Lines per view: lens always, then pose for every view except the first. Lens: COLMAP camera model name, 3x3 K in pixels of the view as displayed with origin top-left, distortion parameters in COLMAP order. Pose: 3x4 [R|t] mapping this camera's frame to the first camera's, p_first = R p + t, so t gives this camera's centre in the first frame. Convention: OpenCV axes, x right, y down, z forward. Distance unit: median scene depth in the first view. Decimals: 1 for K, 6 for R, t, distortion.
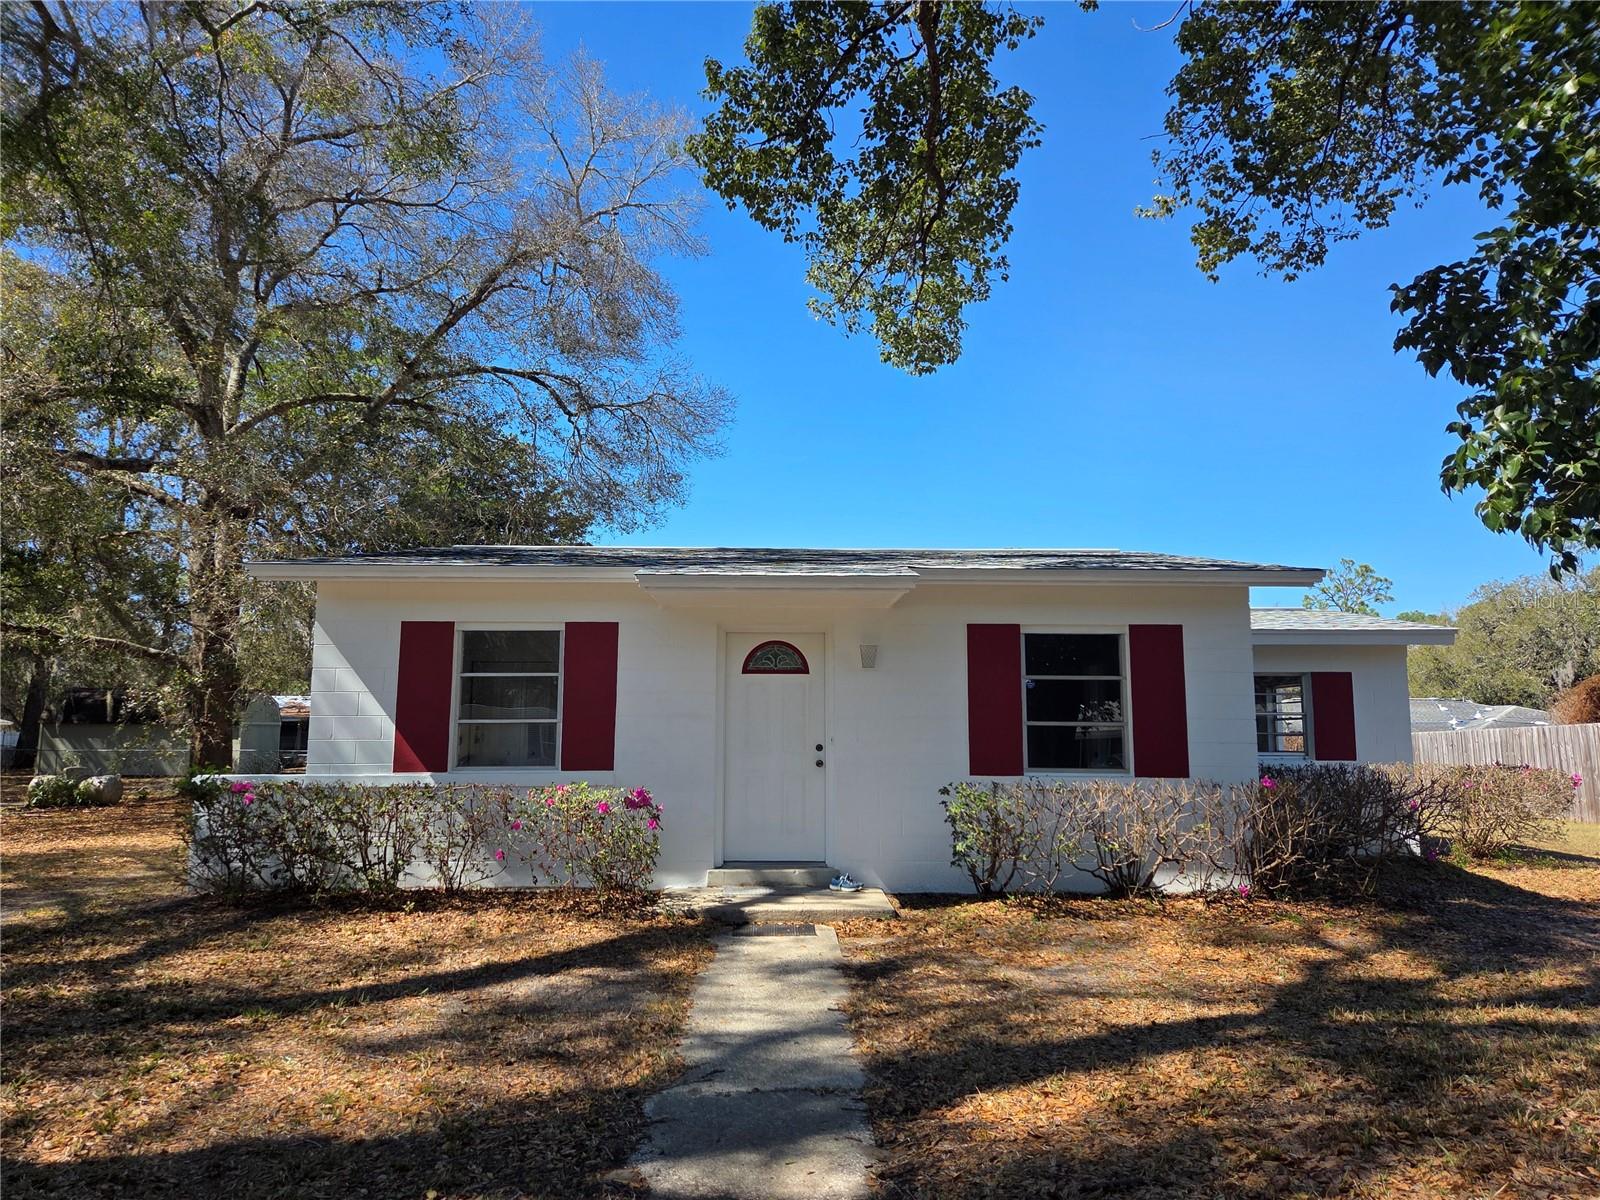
lens RADIAL K [[1058.5, 0, 776.3], [0, 1058.5, 622.0], [0, 0, 1]] dist [0.033703, -0.012715]
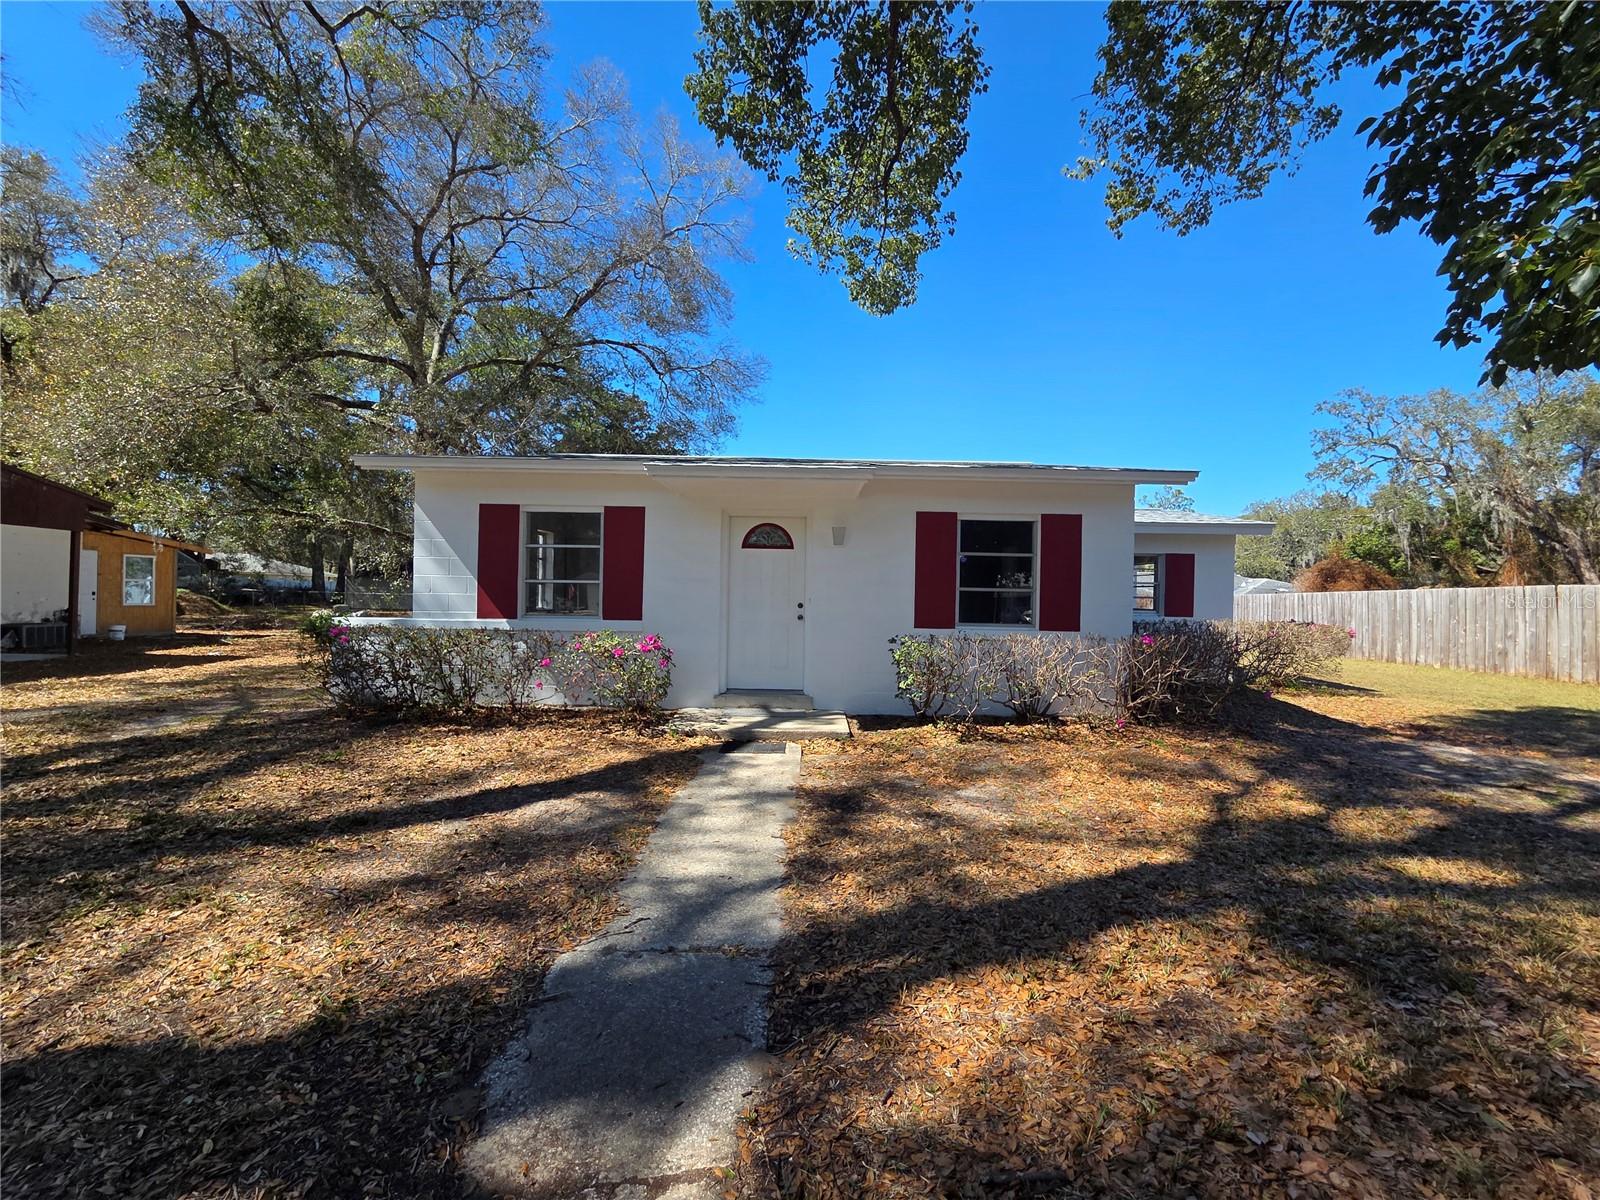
lens RADIAL K [[656.2, 0, 800.8], [0, 656.2, 590.7], [0, 0, 1]] dist [-0.002070, 0.000642]
pose [[0.999832, 0.014367, -0.011417, 0.050075], [-0.013078, 0.994286, 0.105948, 0.014571], [0.012874, -0.105781, 0.994306, 0.191576]]
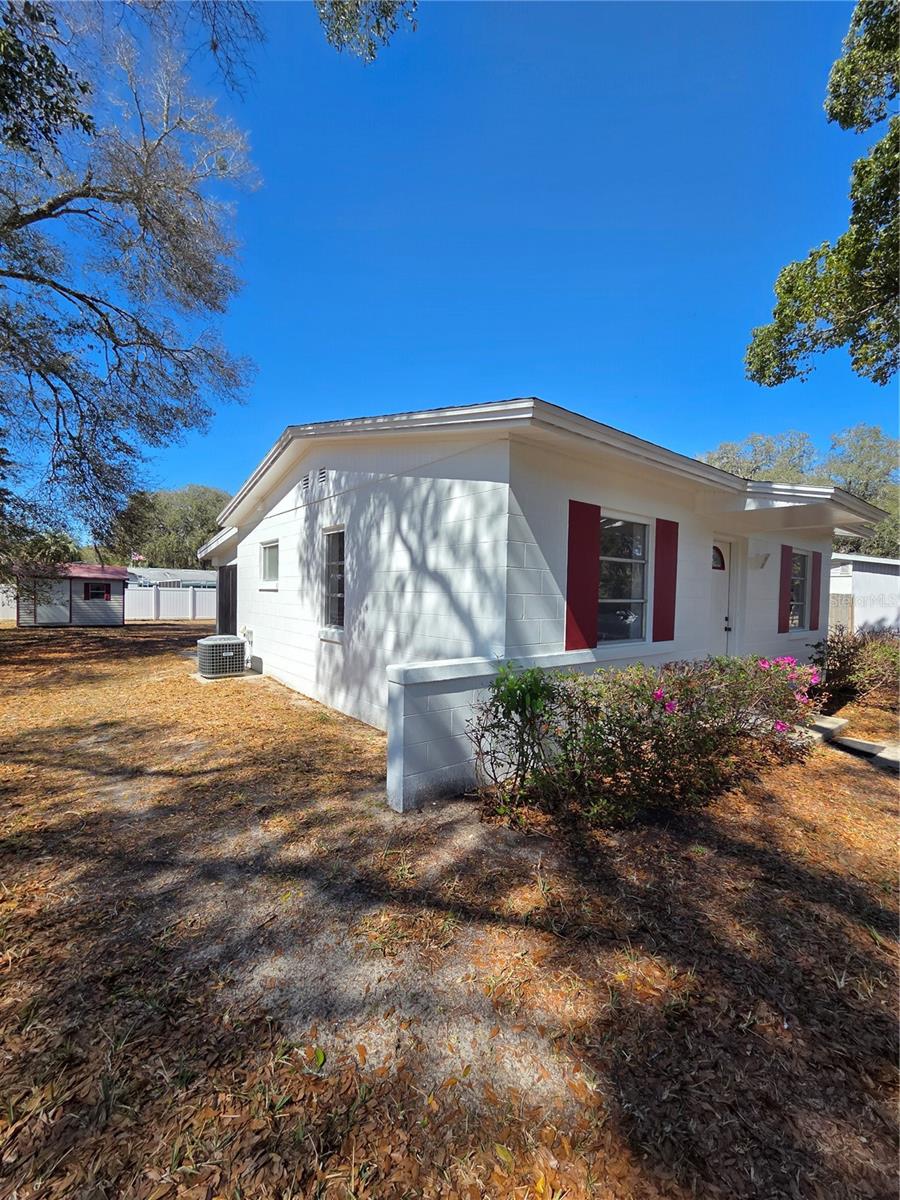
lens RADIAL K [[492.1, 0, 458.0], [0, 492.1, 602.7], [0, 0, 1]] dist [-0.002070, 0.000642]
pose [[0.783907, 0.002466, 0.620874, -0.713904], [-0.087269, 0.990502, 0.106251, 0.054202], [-0.614715, -0.137474, 0.776677, 0.692234]]
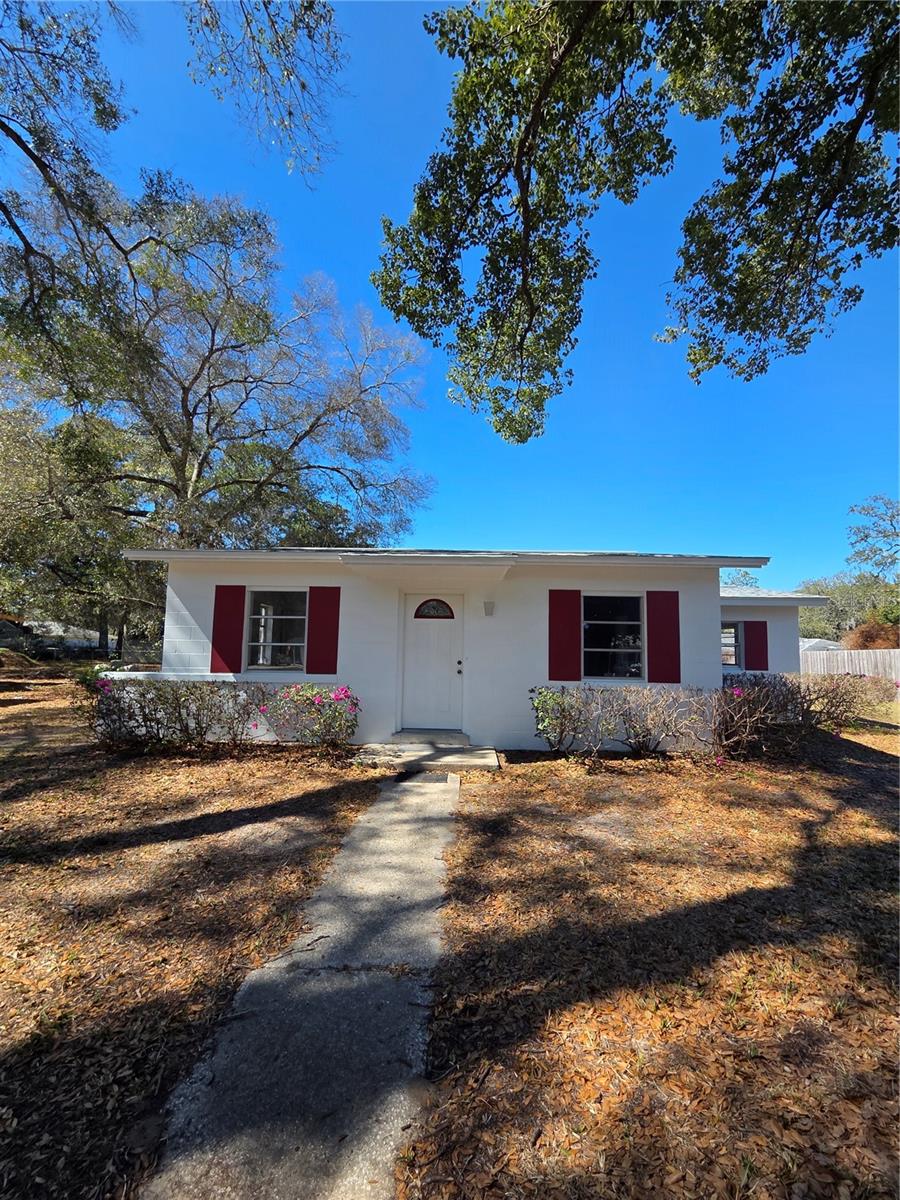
lens RADIAL K [[492.1, 0, 447.5], [0, 492.1, 606.3], [0, 0, 1]] dist [-0.002070, 0.000642]
pose [[0.999158, 0.009853, -0.039828, 0.052070], [-0.009009, 0.999733, 0.021294, 0.012711], [0.040027, -0.020917, 0.998980, 0.216398]]
